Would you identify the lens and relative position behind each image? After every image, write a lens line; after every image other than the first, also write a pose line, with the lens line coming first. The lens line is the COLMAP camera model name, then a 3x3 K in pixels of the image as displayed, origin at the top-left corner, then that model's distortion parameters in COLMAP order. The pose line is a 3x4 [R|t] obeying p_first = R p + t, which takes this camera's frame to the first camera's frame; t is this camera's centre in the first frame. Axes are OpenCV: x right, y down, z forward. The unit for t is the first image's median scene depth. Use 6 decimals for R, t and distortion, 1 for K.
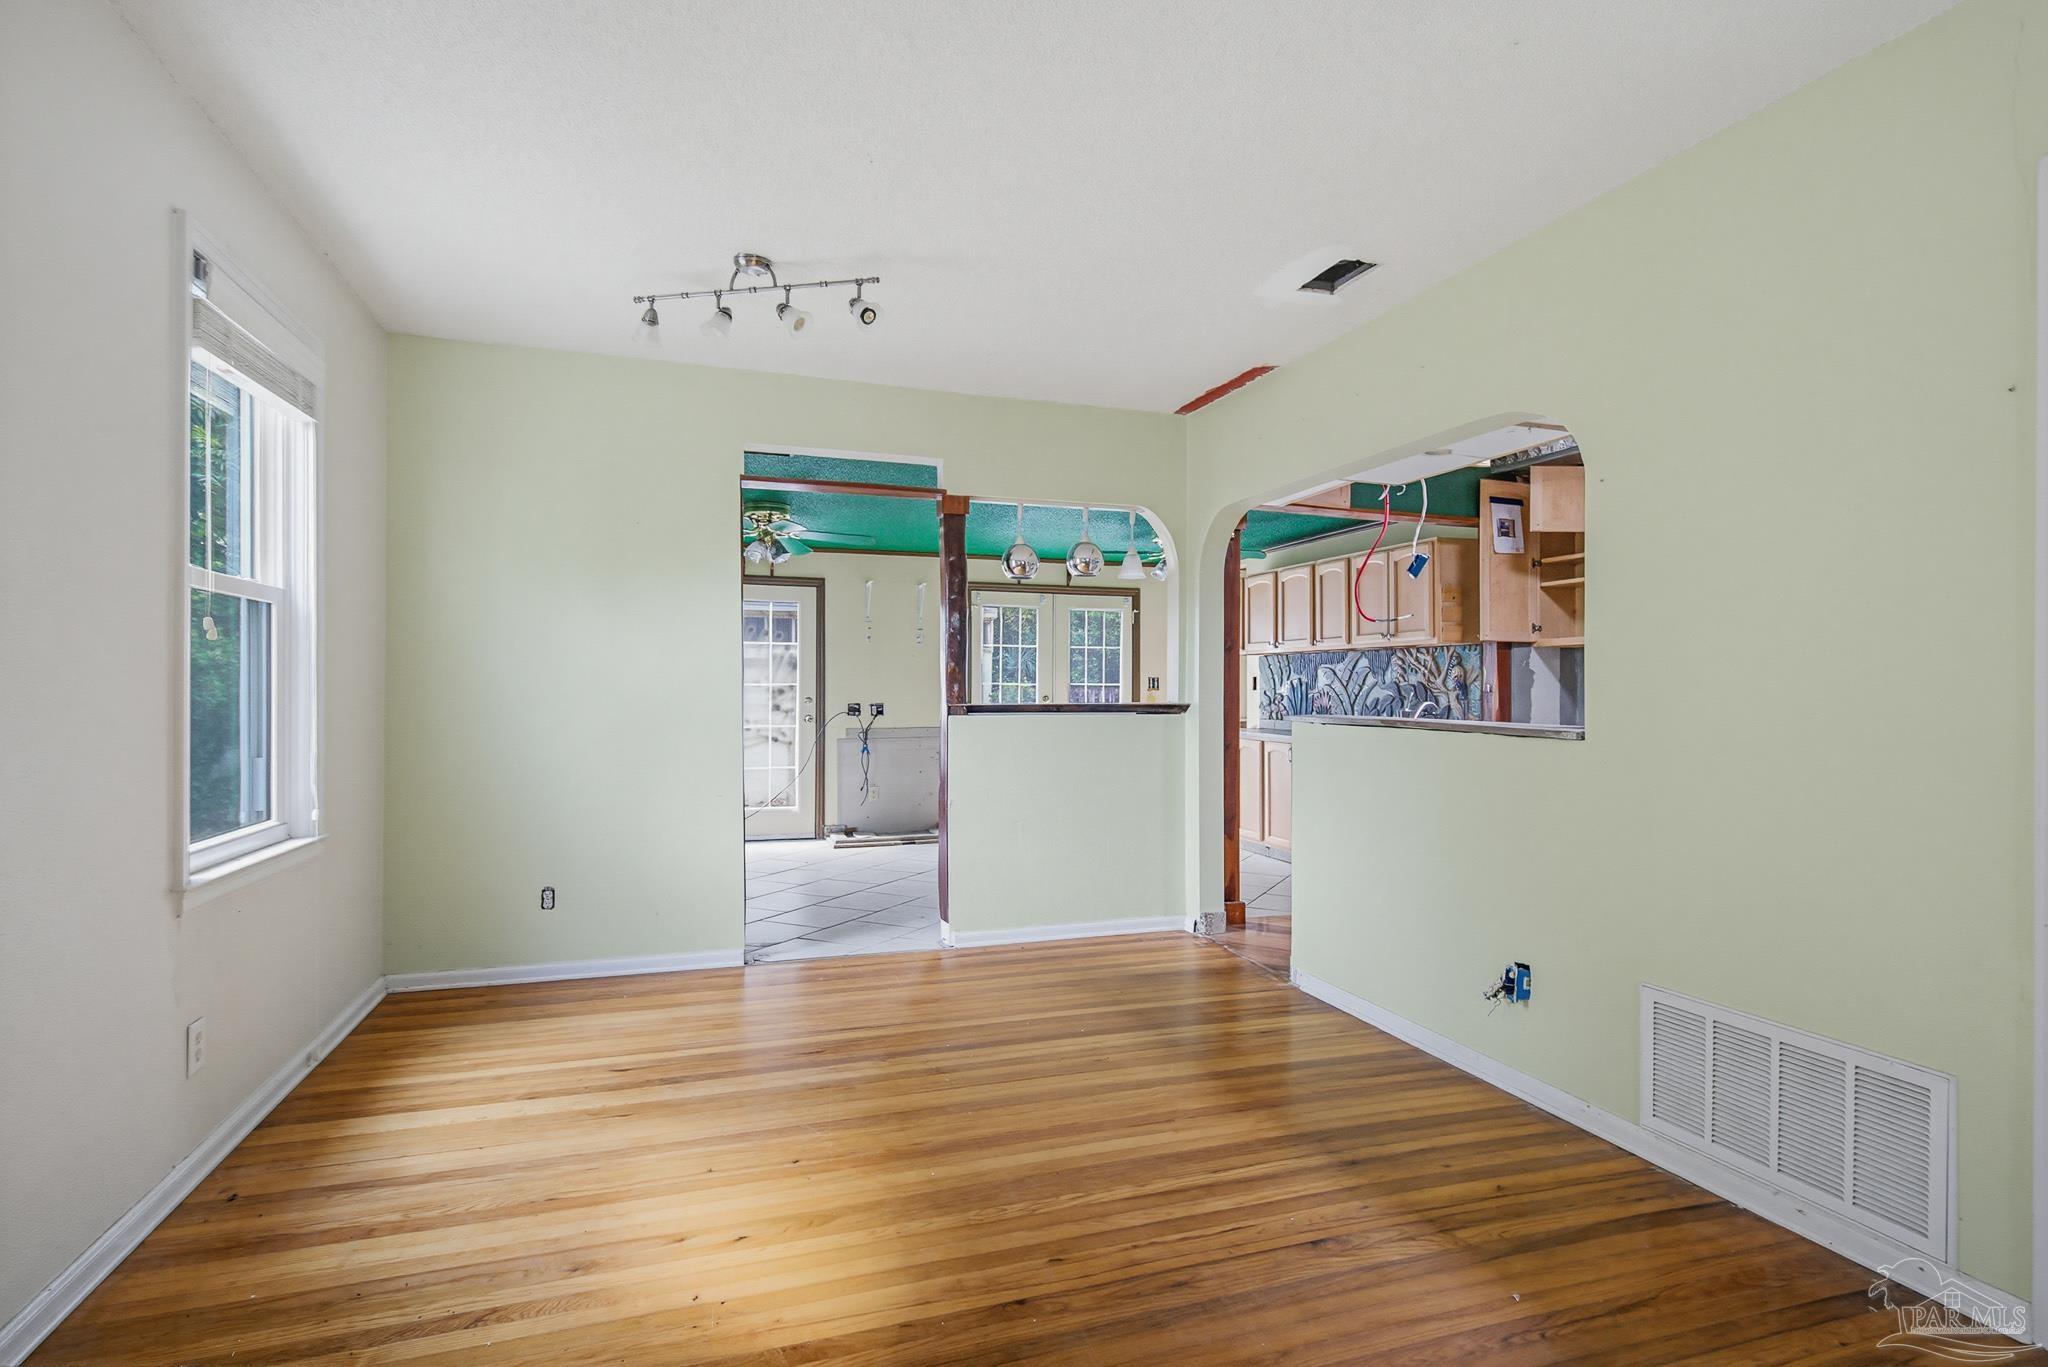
lens RADIAL K [[1008.1, 0, 1026.1], [0, 1008.1, 684.2], [0, 0, 1]] dist [-0.001658, 0.000227]
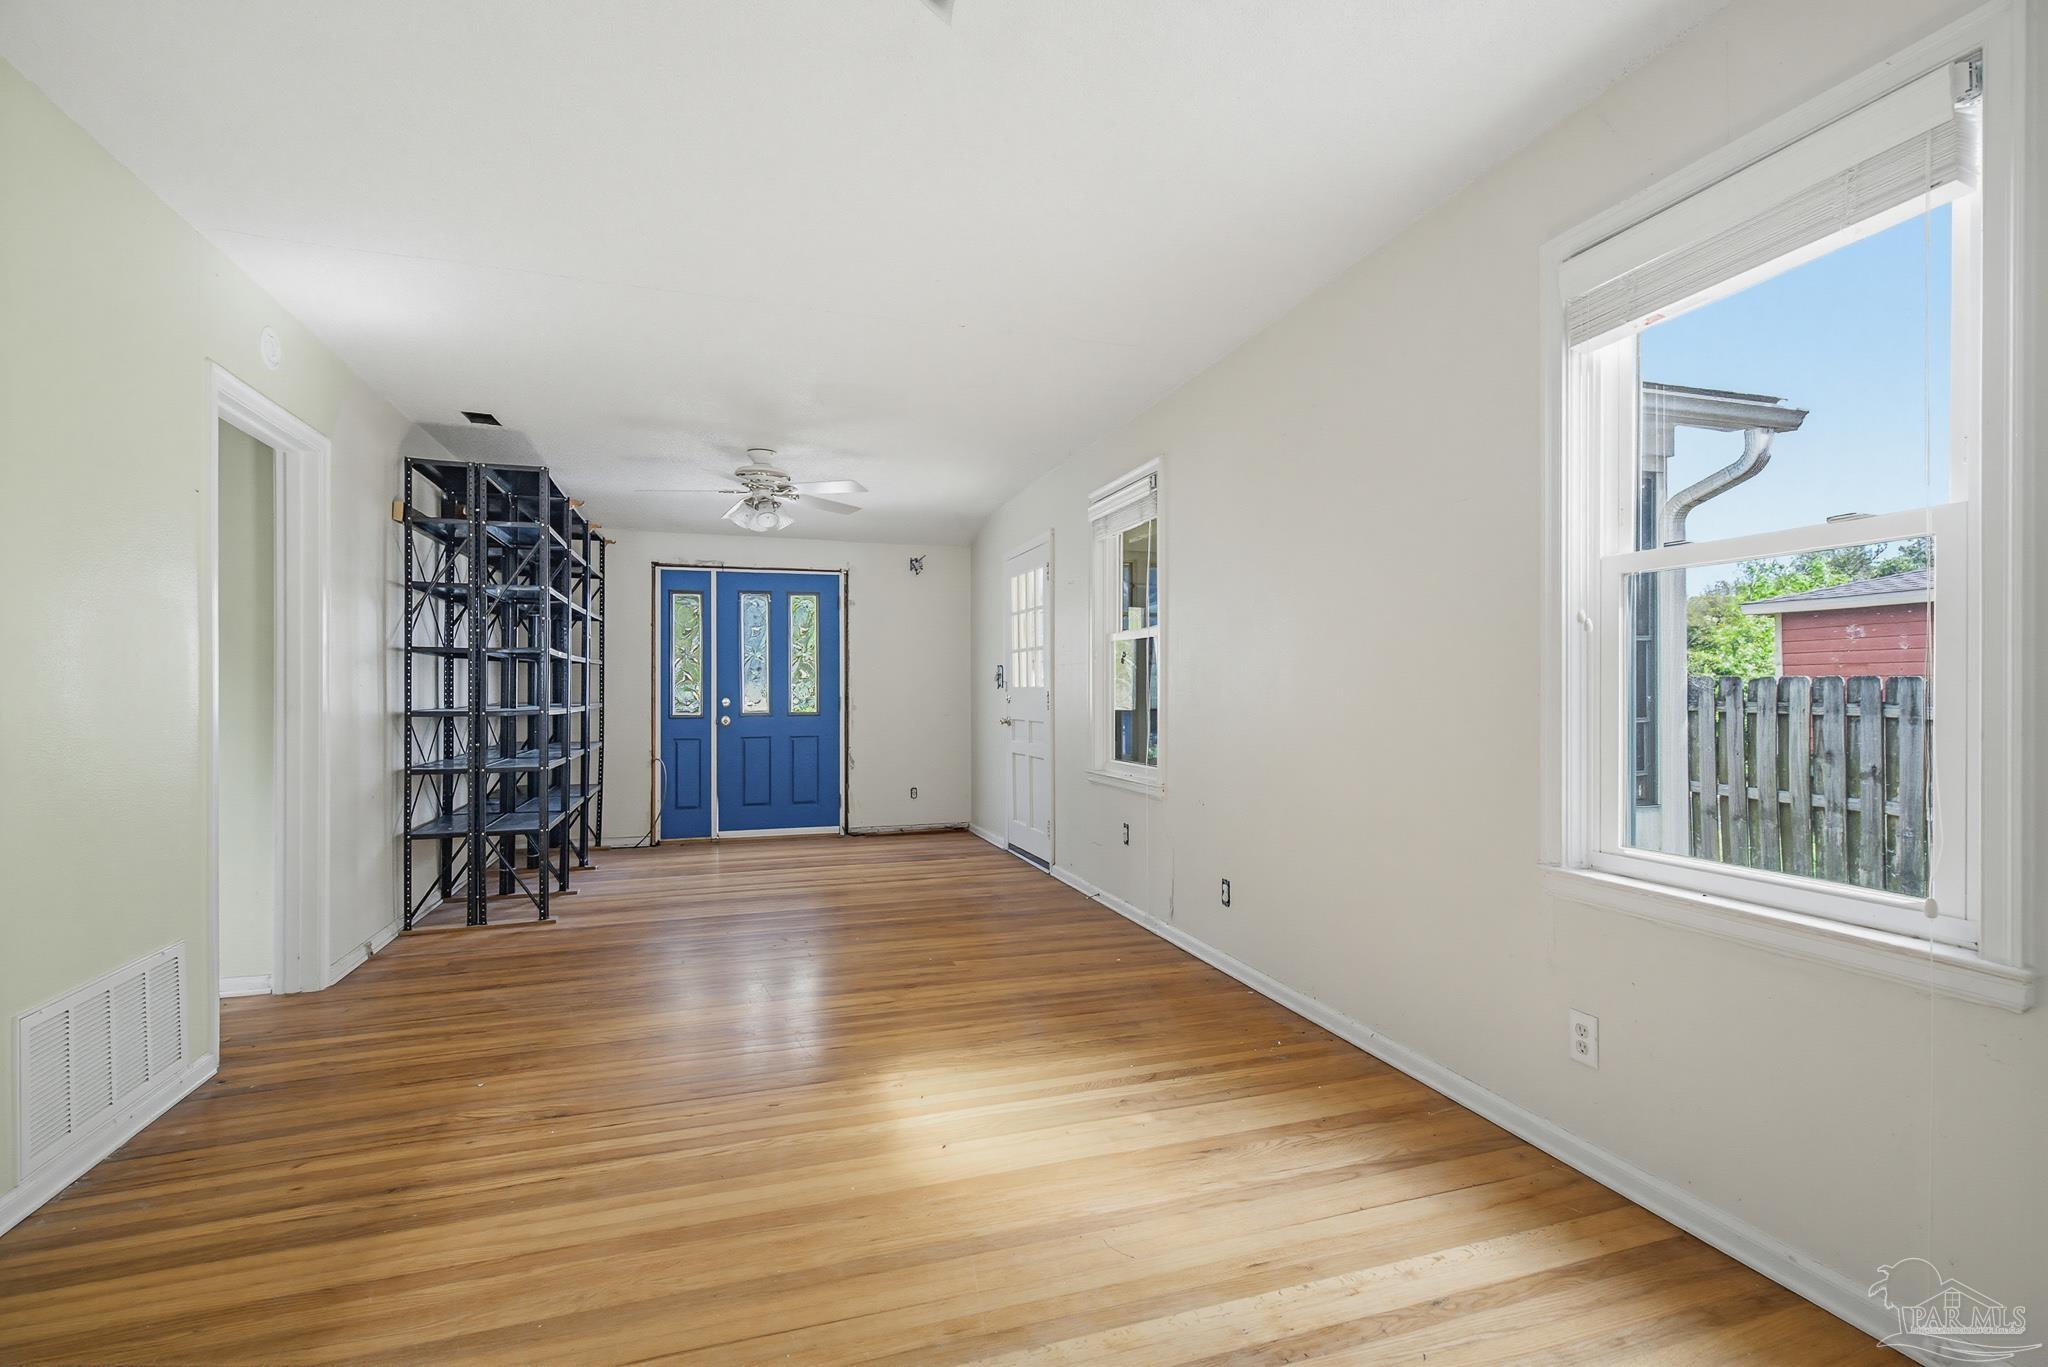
lens RADIAL K [[936.1, 0, 1027.6], [0, 936.1, 690.3], [0, 0, 1]] dist [0.004795, -0.003065]
pose [[-0.999951, -0.005508, 0.008173, -0.115315], [-0.005545, 0.999974, -0.004601, 0.007232], [-0.008148, -0.004646, -0.999956, 0.822309]]
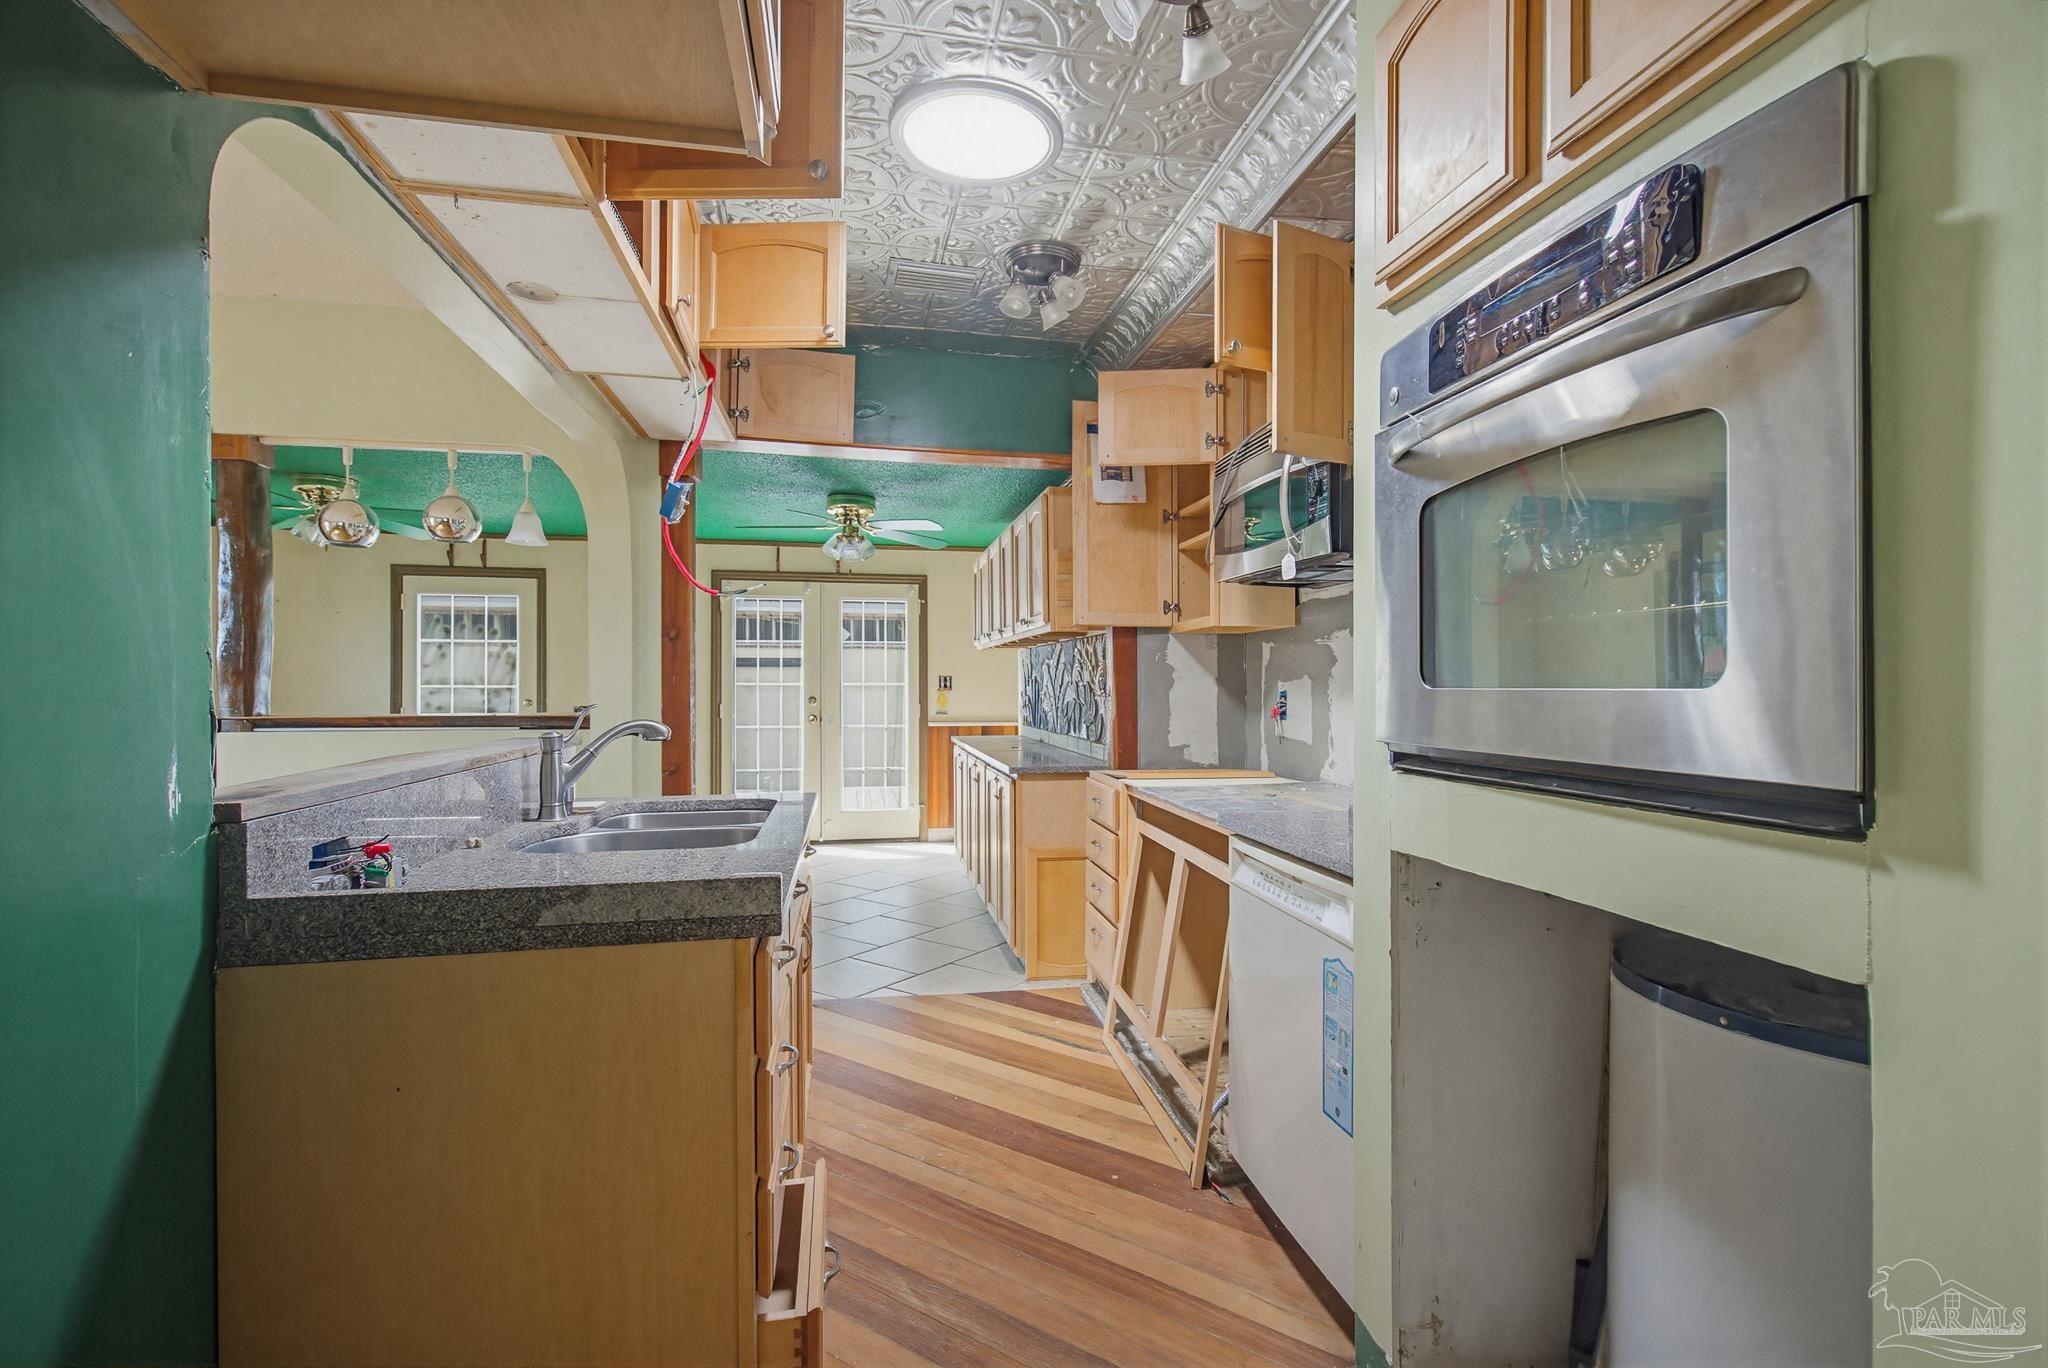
lens RADIAL K [[936.1, 0, 1020.4], [0, 936.1, 685.3], [0, 0, 1]] dist [0.004795, -0.003065]
pose [[0.990452, -0.003198, -0.137823, 0.491380], [0.003897, 0.999981, 0.004801, -0.003541], [0.137805, -0.005292, 0.990445, 0.324303]]
